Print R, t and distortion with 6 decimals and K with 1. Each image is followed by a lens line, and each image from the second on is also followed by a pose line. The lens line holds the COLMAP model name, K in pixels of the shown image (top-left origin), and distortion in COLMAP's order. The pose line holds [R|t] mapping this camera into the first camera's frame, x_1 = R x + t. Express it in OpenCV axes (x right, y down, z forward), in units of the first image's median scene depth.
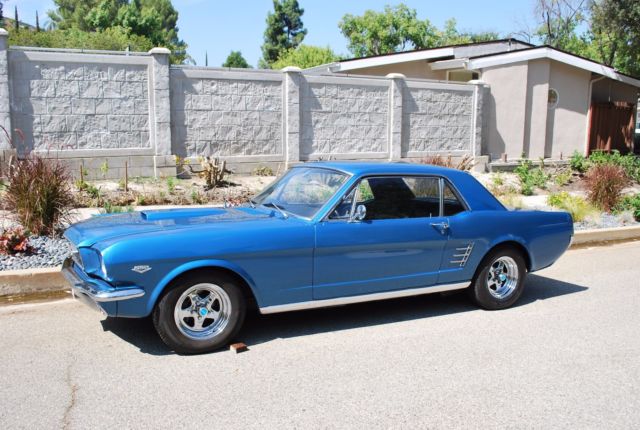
lens RADIAL K [[555.9, 0, 322.8], [0, 555.9, 215.8], [0, 0, 1]] dist [-0.081776, 0.018045]
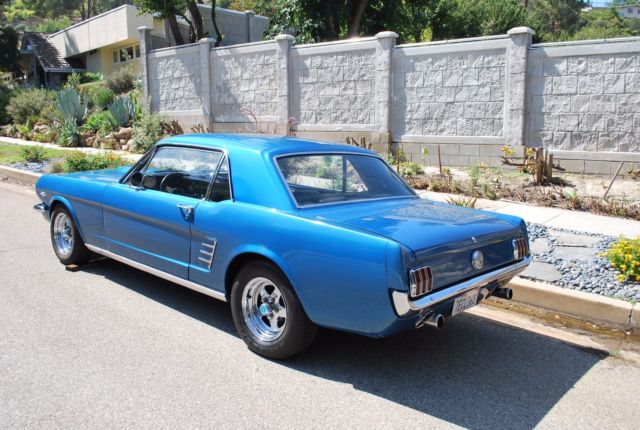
lens RADIAL K [[555.9, 0, 322.8], [0, 555.9, 215.8], [0, 0, 1]] dist [-0.081776, 0.018045]
pose [[0.363805, 0.144234, -0.920240, 0.405690], [-0.149762, 0.984143, 0.095043, -0.031165], [0.919357, 0.103240, 0.379637, 0.339986]]
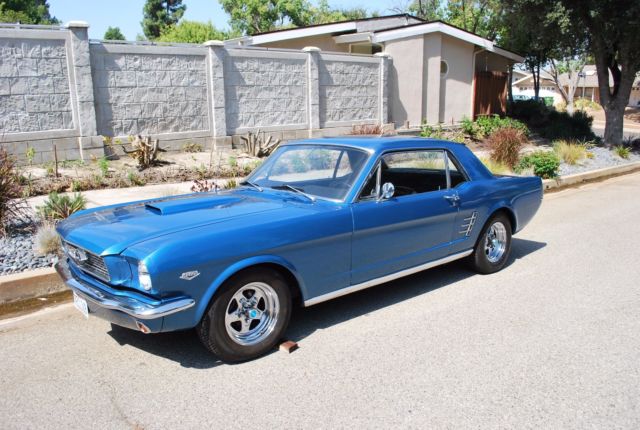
lens RADIAL K [[513.0, 0, 323.6], [0, 513.0, 214.9], [0, 0, 1]] dist [-0.085619, 0.015747]
pose [[0.972814, -0.072500, 0.219946, -0.087079], [0.057930, 0.995721, 0.071994, -0.012573], [-0.224225, -0.057295, 0.972852, 0.055484]]
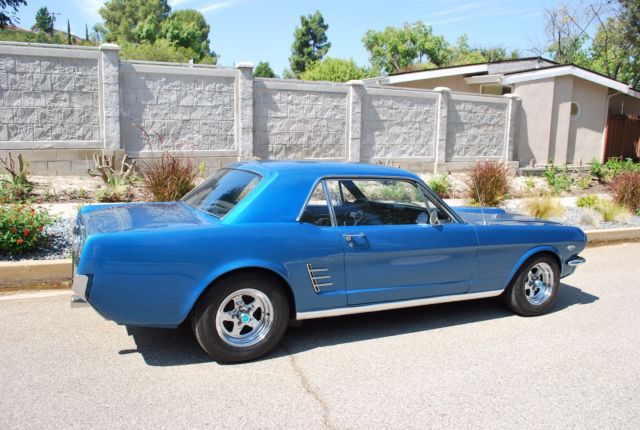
lens RADIAL K [[507.2, 0, 322.5], [0, 507.2, 216.3], [0, 0, 1]] dist [-0.087413, 0.015216]
pose [[0.999549, 0.017077, -0.024712, -0.092952], [-0.016890, 0.999827, 0.007742, 0.002602], [0.024840, -0.007321, 0.999665, -0.038487]]
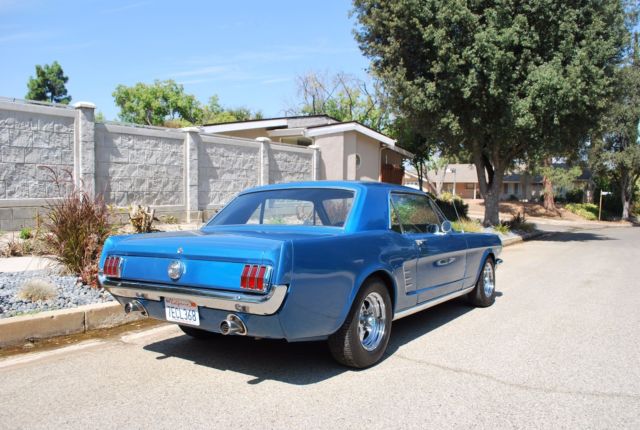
lens RADIAL K [[507.2, 0, 322.5], [0, 507.2, 216.3], [0, 0, 1]] dist [-0.087413, 0.015216]
pose [[0.885715, -0.025413, 0.463534, -0.299395], [0.076277, 0.992897, -0.091314, 0.025885], [-0.457921, 0.116234, 0.881361, -0.011678]]
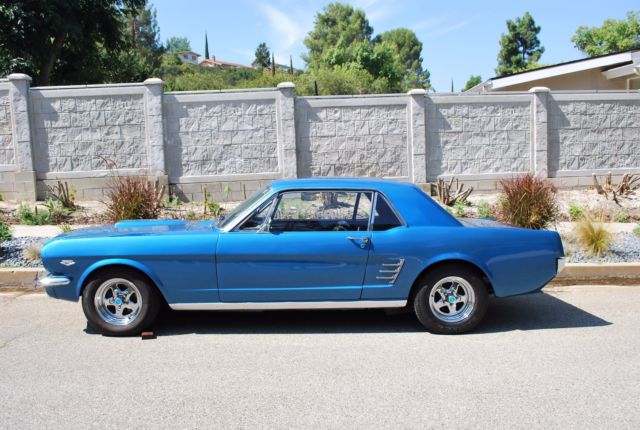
lens RADIAL K [[555.9, 0, 322.8], [0, 555.9, 215.8], [0, 0, 1]] dist [-0.081776, 0.018045]
pose [[0.901796, 0.007080, -0.432103, 0.225672], [-0.027628, 0.998765, -0.041296, 0.007120], [0.431277, 0.049179, 0.900878, 0.029315]]
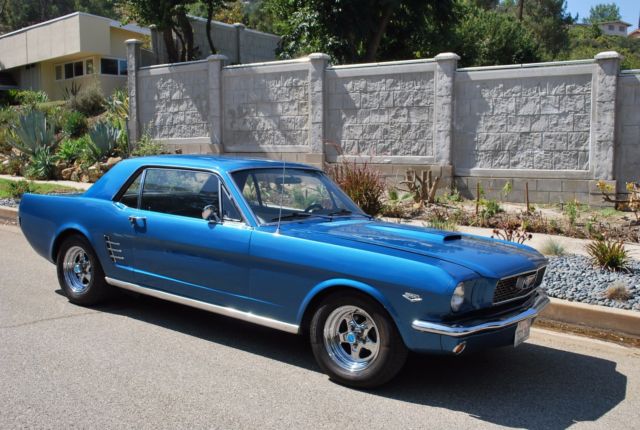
lens RADIAL K [[647.9, 0, 320.0], [0, 647.9, 215.0], [0, 0, 1]] dist [-0.065077, -0.001597]
pose [[0.445168, 0.080268, -0.891842, 0.345676], [-0.147120, 0.988996, 0.015576, -0.009648], [0.883278, 0.124274, 0.452079, 0.177986]]
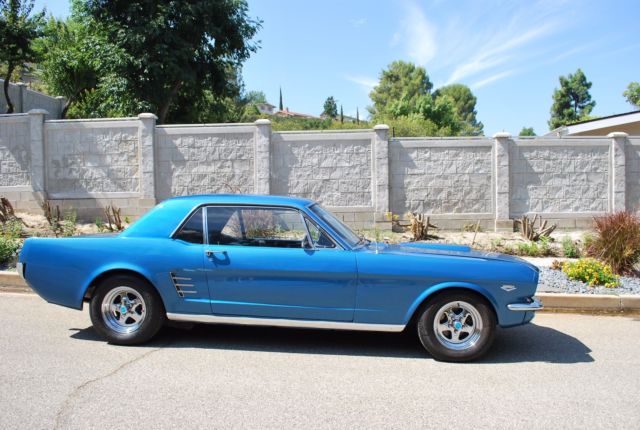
lens RADIAL K [[507.2, 0, 322.5], [0, 507.2, 216.3], [0, 0, 1]] dist [-0.087413, 0.015216]
pose [[0.847926, 0.001003, -0.530114, 0.167886], [-0.068422, 0.991841, -0.107565, 0.024171], [0.525680, 0.127479, 0.841076, 0.003769]]
